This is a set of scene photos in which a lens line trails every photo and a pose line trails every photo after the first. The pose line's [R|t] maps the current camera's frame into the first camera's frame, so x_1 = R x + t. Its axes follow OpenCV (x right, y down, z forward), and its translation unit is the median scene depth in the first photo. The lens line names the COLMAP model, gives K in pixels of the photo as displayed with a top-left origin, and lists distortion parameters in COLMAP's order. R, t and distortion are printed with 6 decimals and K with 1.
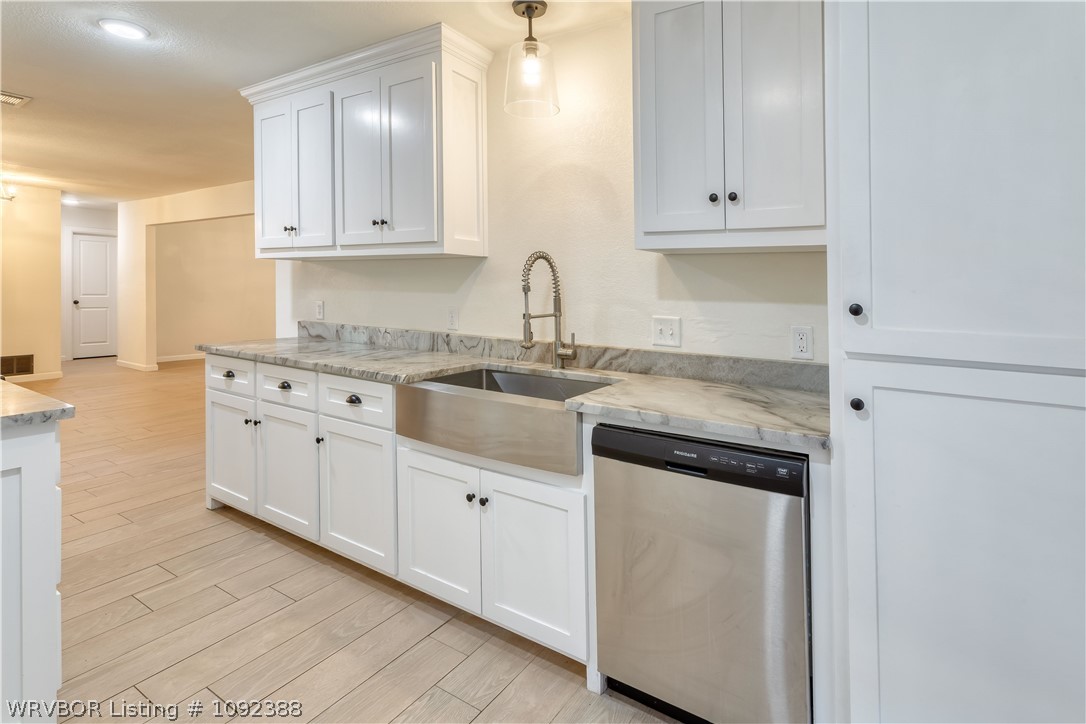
lens RADIAL K [[546.0, 0, 540.2], [0, 546.0, 315.9], [0, 0, 1]] dist [0.000079, -0.000648]
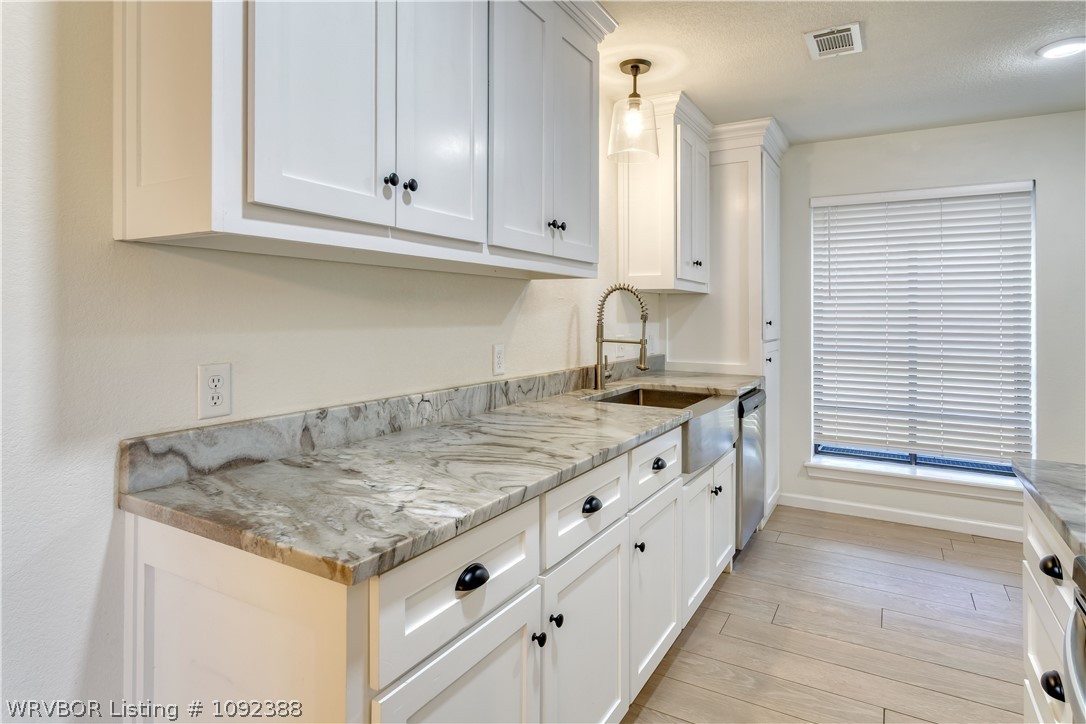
lens RADIAL K [[607.0, 0, 542.5], [0, 607.0, 325.9], [0, 0, 1]] dist [-0.004226, 0.000197]
pose [[-0.054417, -0.038553, 0.997774, -0.993414], [0.043382, 0.998220, 0.040936, -0.072723], [-0.997575, 0.045513, -0.052648, 1.000301]]
